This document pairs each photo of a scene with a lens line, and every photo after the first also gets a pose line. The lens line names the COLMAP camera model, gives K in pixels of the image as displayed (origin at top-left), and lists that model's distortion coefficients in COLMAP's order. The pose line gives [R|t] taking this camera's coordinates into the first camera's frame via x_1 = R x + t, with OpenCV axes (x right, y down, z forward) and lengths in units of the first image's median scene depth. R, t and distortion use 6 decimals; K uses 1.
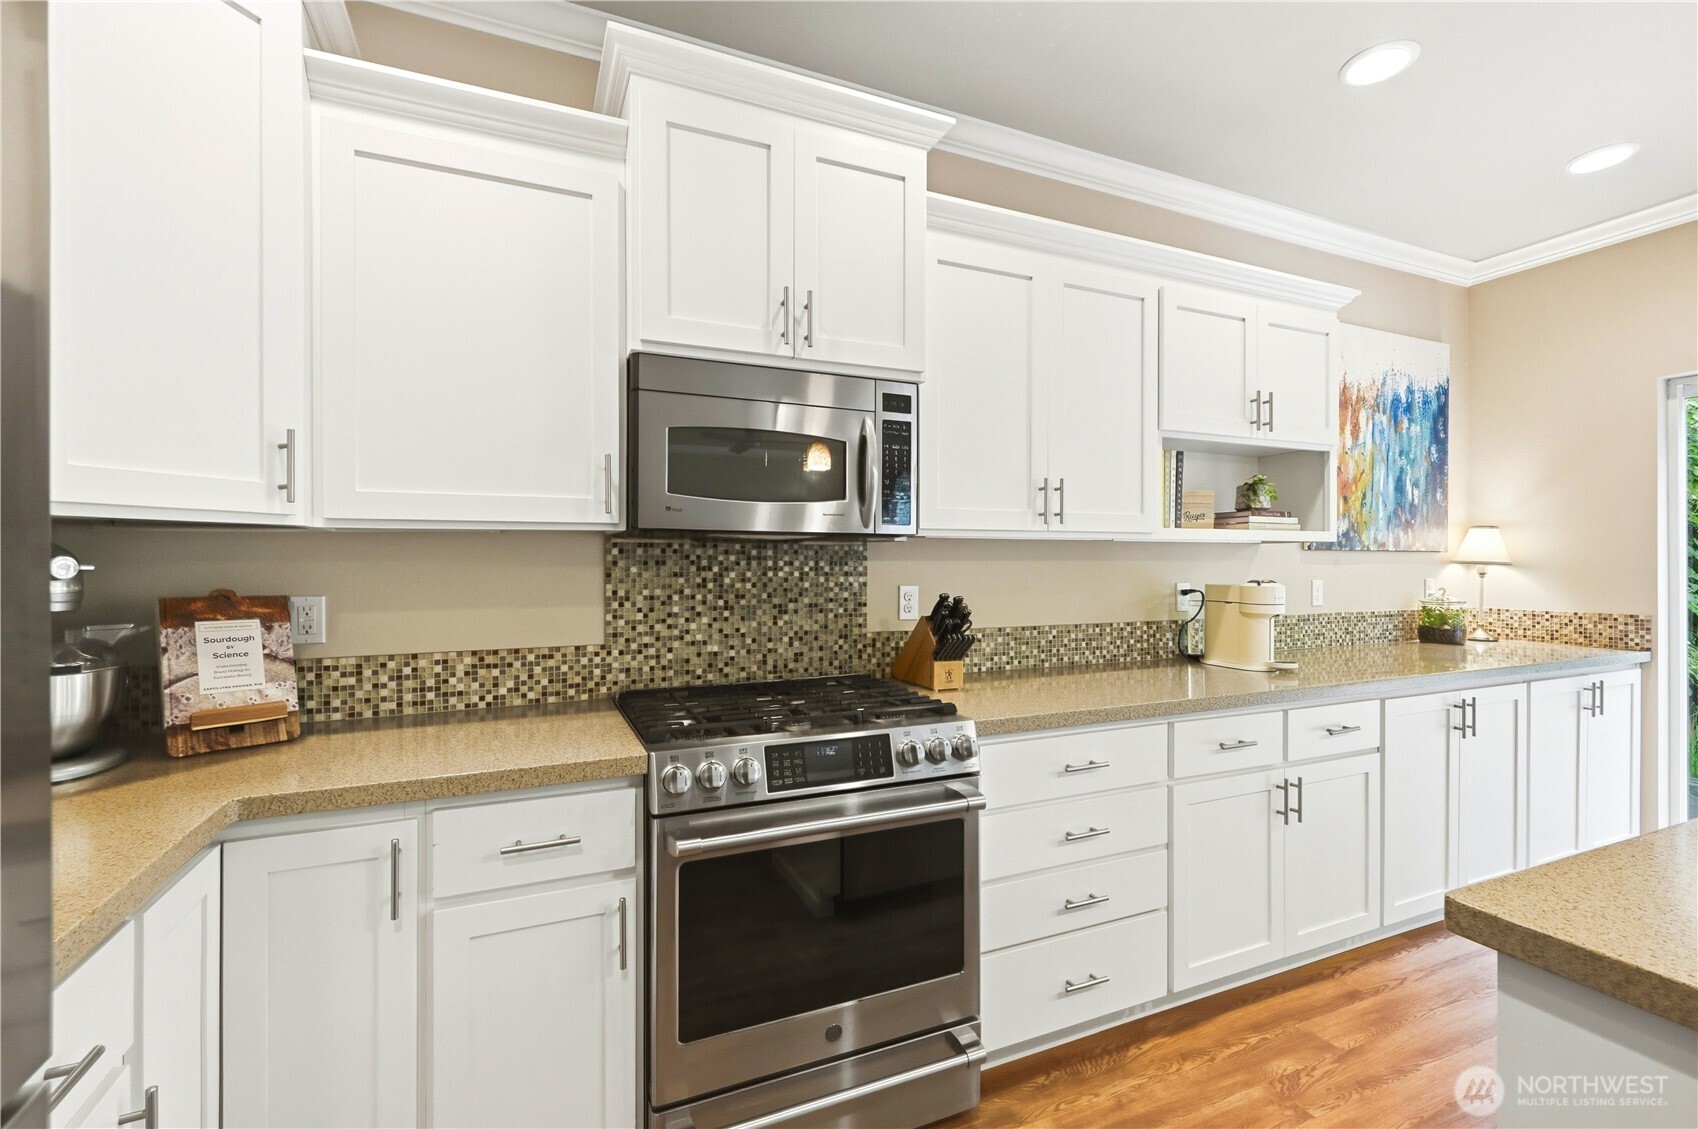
lens RADIAL K [[759.7, 0, 851.0], [0, 759.7, 564.6], [0, 0, 1]] dist [-0.001354, 0.001347]
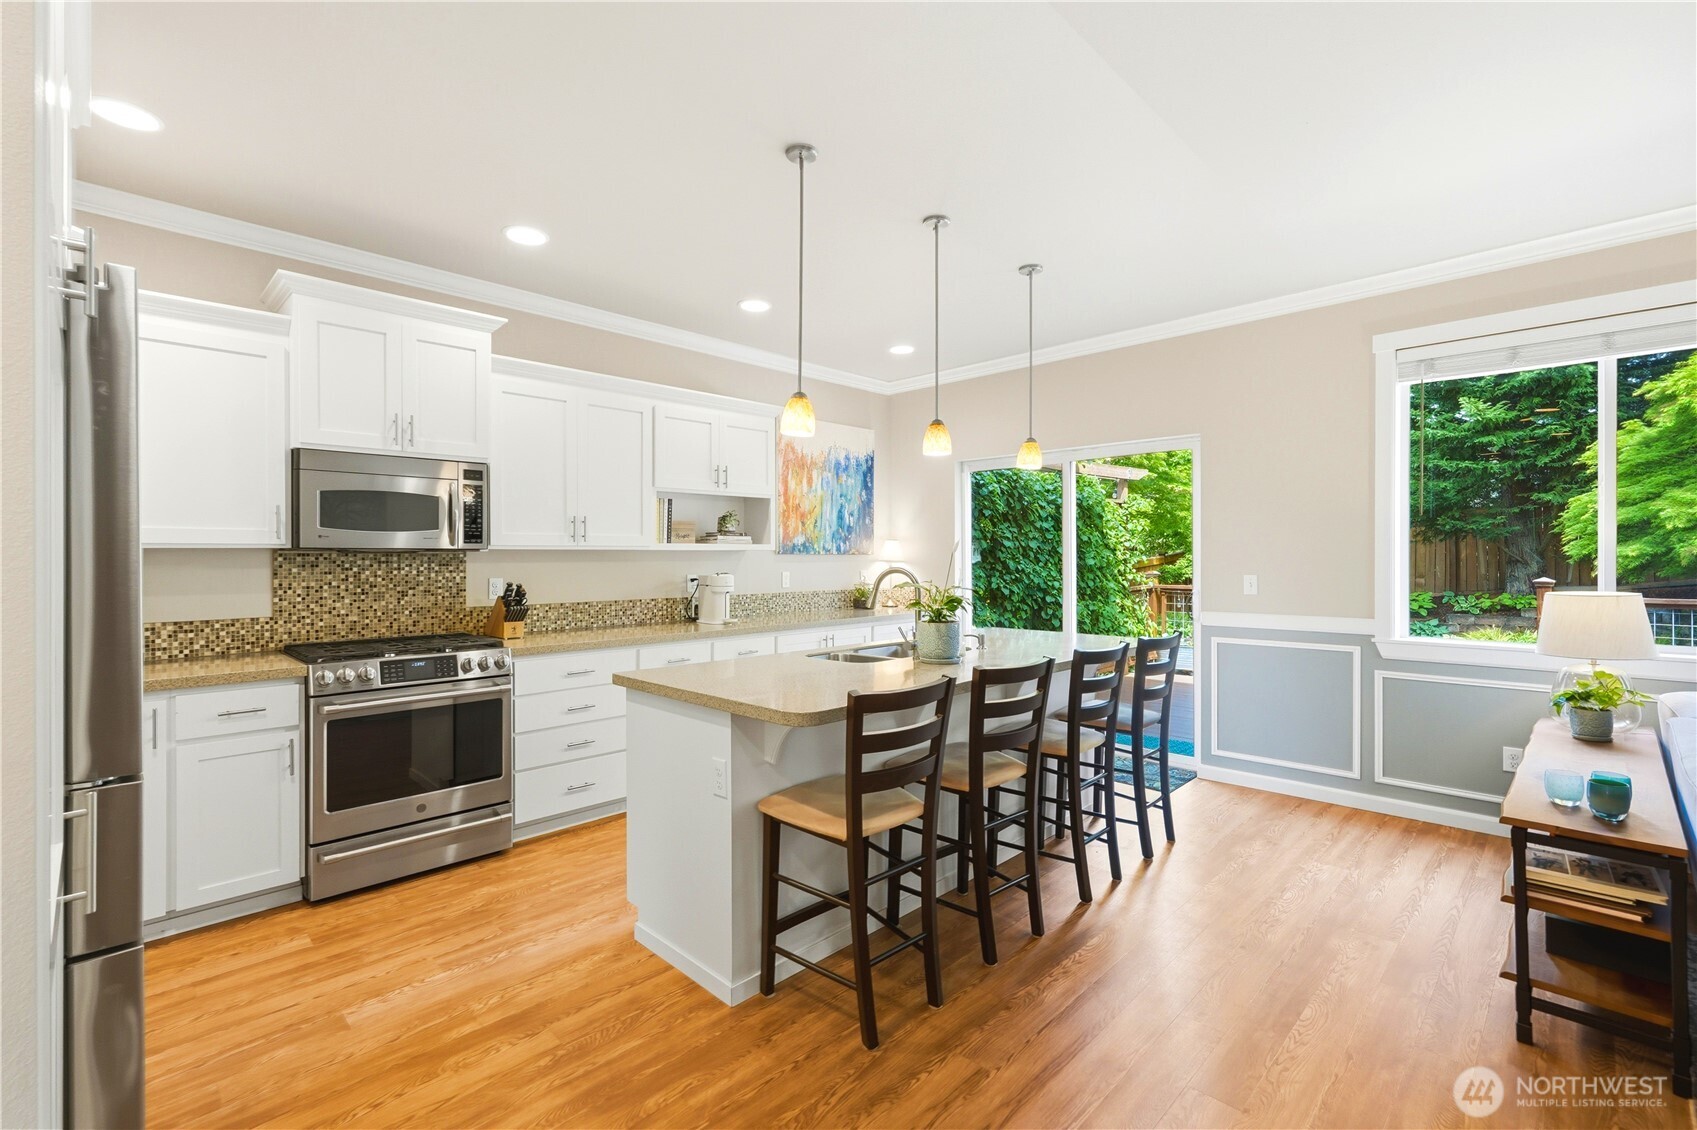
lens RADIAL K [[759.3, 0, 855.3], [0, 759.3, 560.4], [0, 0, 1]] dist [-0.001354, 0.001347]
pose [[0.930758, -0.003611, 0.365618, 0.222132], [0.002213, 0.999989, 0.004243, -0.017377], [-0.365629, -0.003140, 0.930755, -0.889763]]
